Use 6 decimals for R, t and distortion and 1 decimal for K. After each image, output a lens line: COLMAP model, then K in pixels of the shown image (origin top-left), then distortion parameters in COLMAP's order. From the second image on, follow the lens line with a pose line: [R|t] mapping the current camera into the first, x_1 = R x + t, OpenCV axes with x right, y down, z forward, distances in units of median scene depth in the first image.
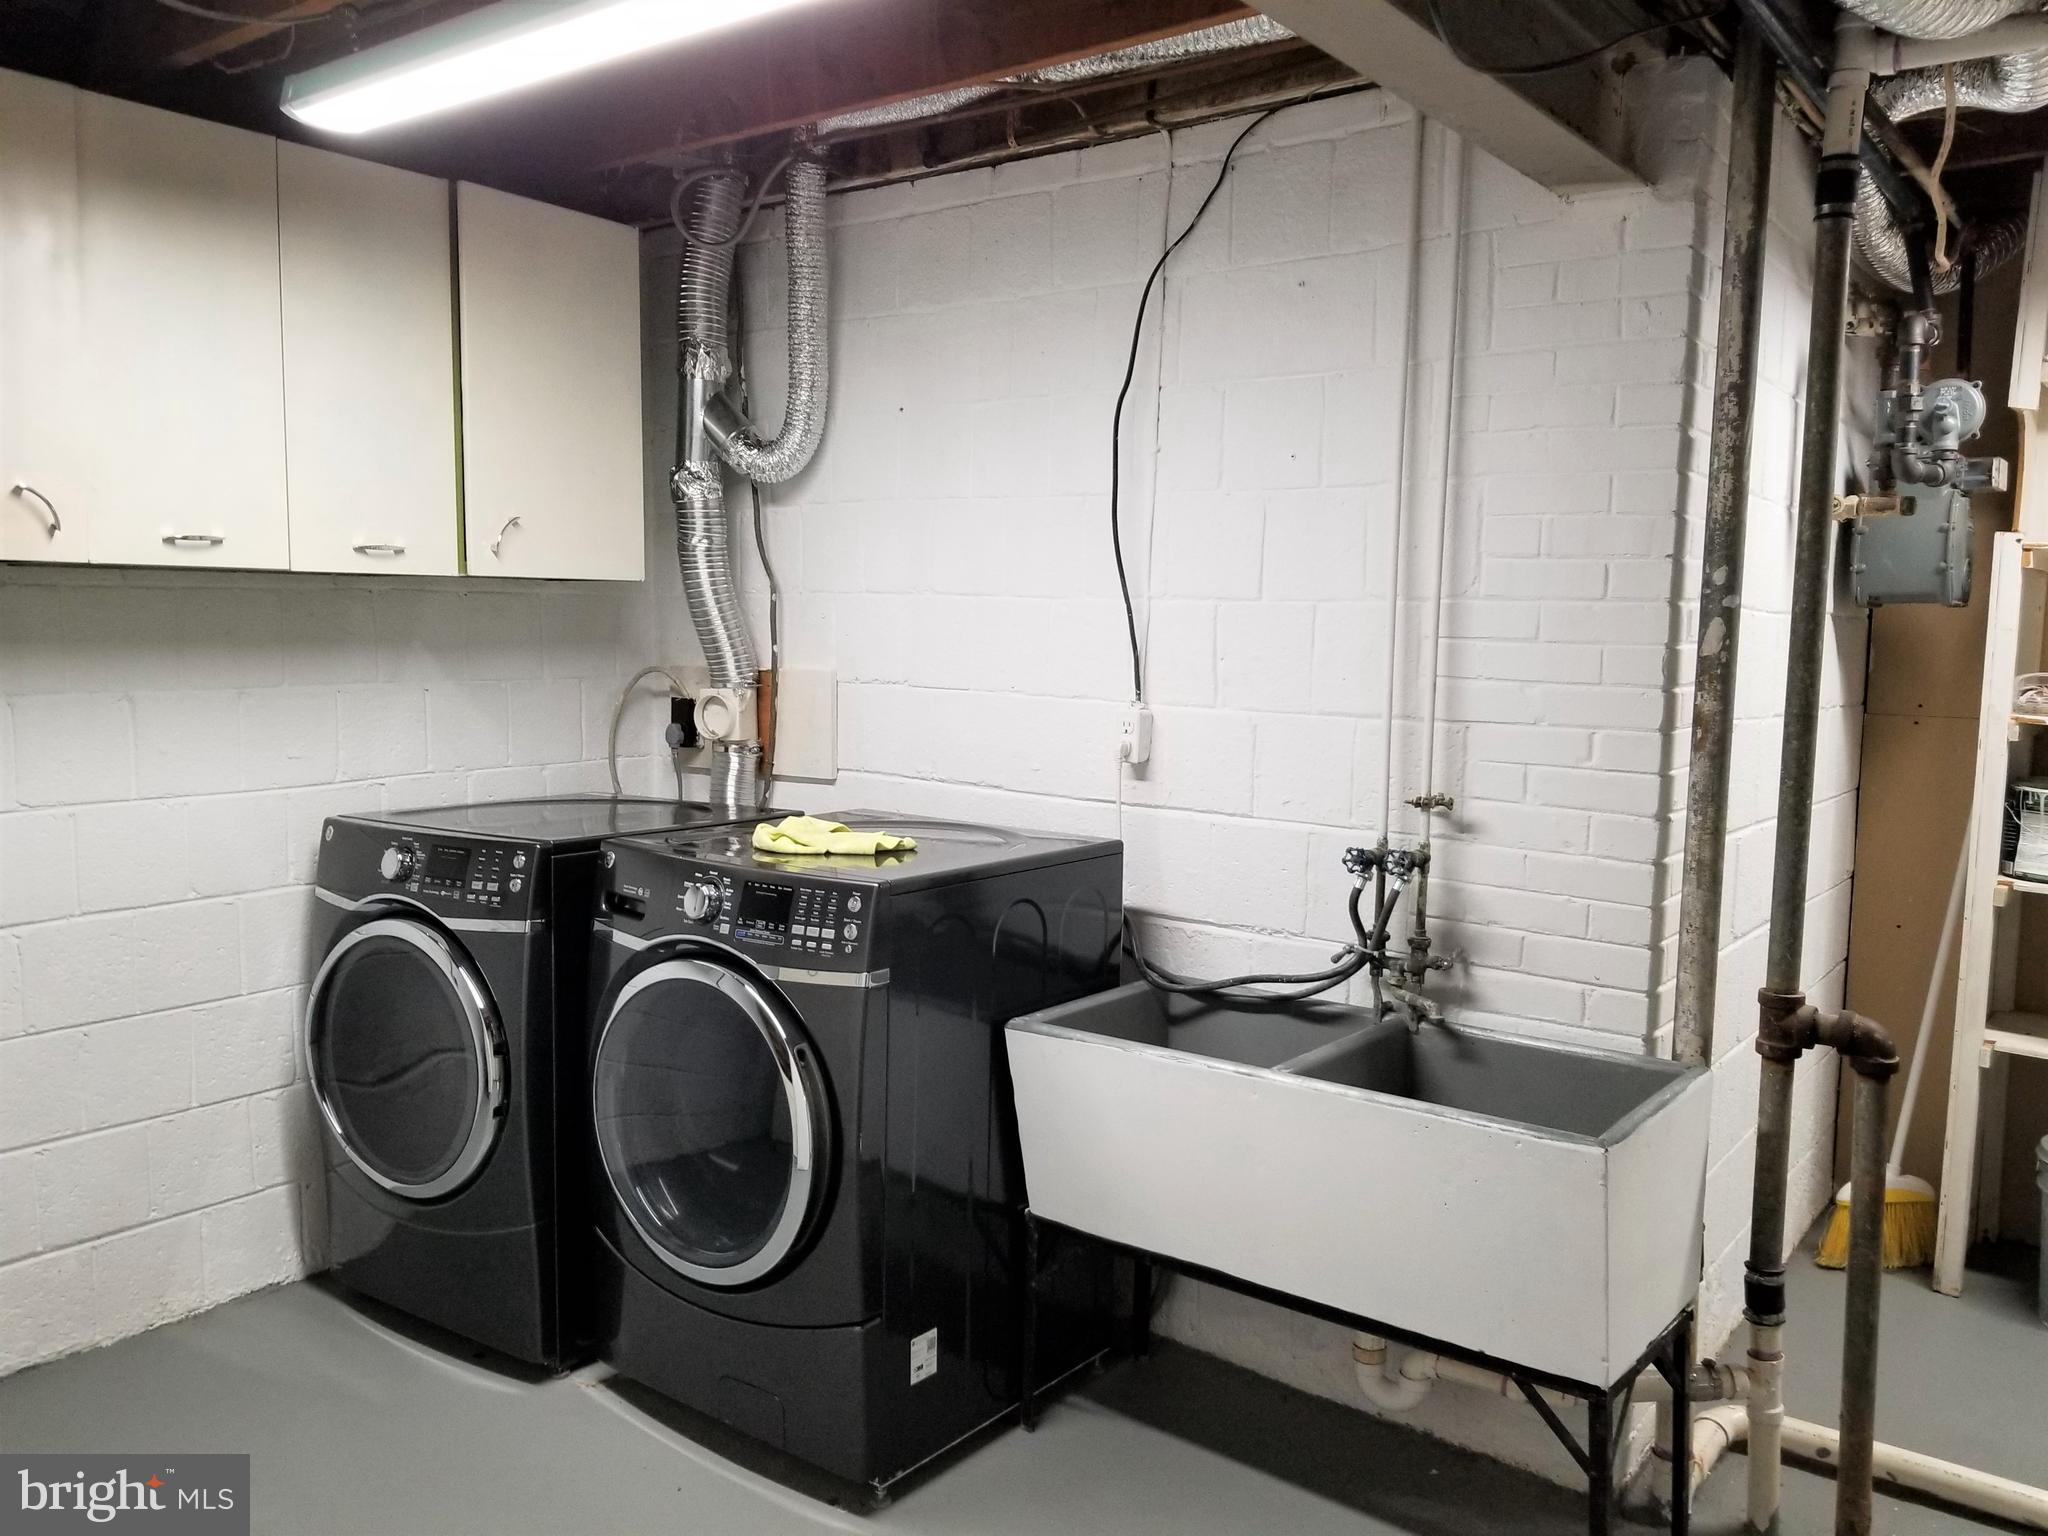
lens RADIAL K [[1656.4, 0, 1020.8], [0, 1656.4, 802.7], [0, 0, 1]] dist [0.003544, -0.004967]
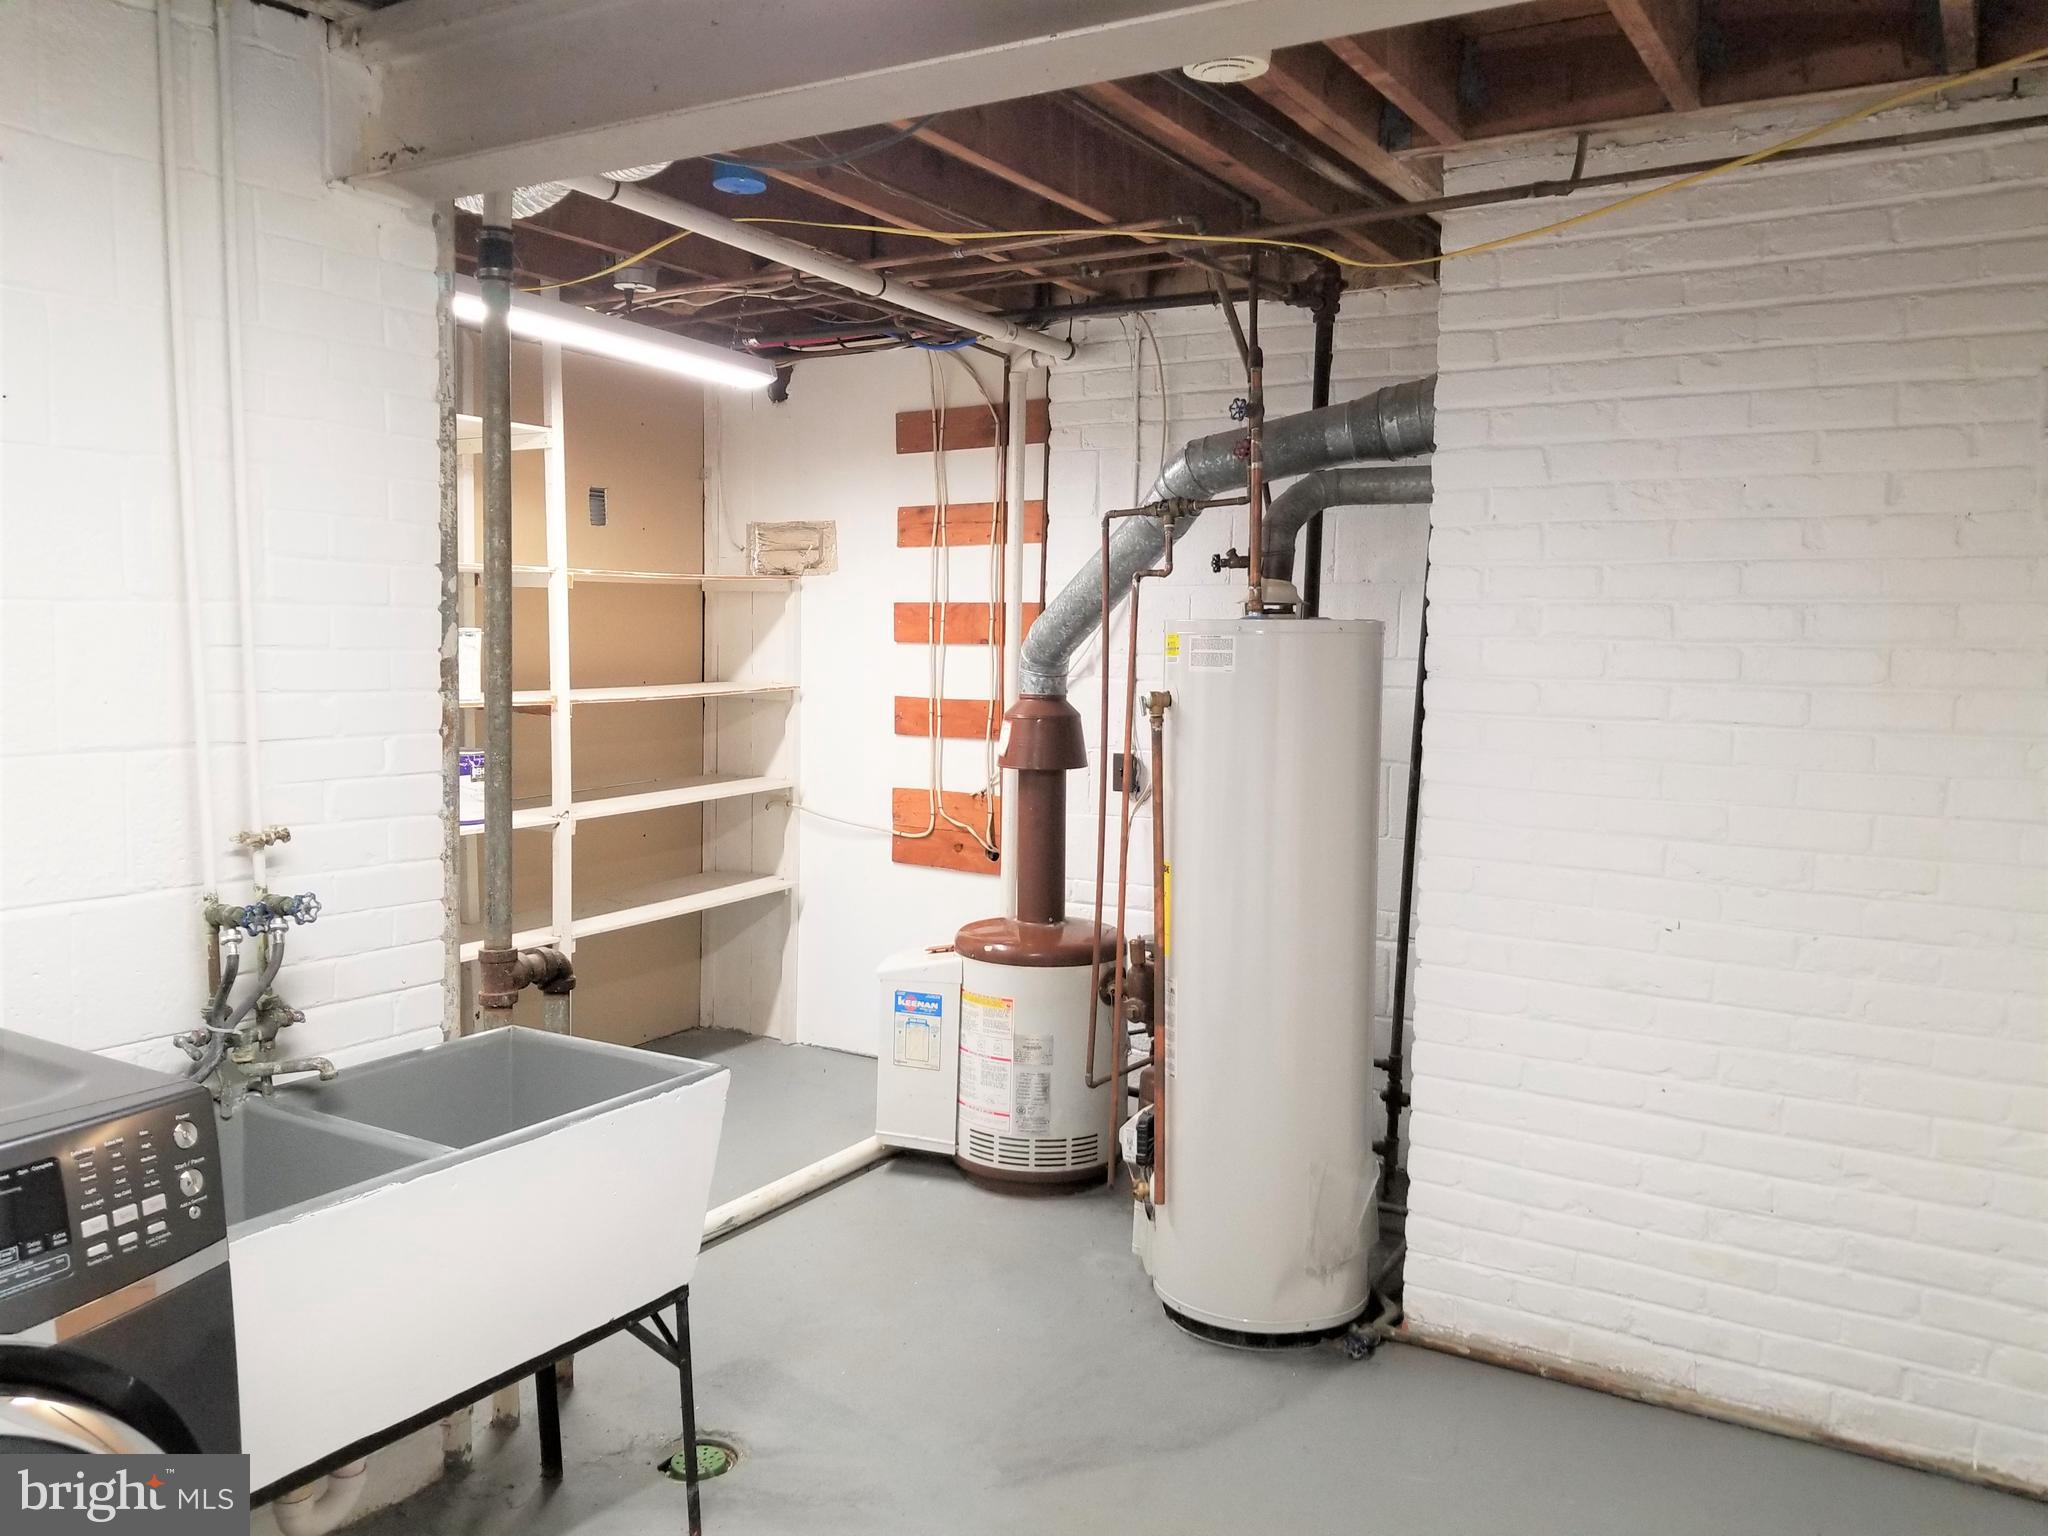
lens RADIAL K [[1607.4, 0, 1024.0], [0, 1607.4, 768.0], [0, 0, 1]] dist [-0.007138, -0.009499]
pose [[-0.096426, -0.105565, 0.989726, -0.665115], [0.098237, 0.988496, 0.115005, -0.101208], [-0.990480, 0.108317, -0.084946, 0.730529]]
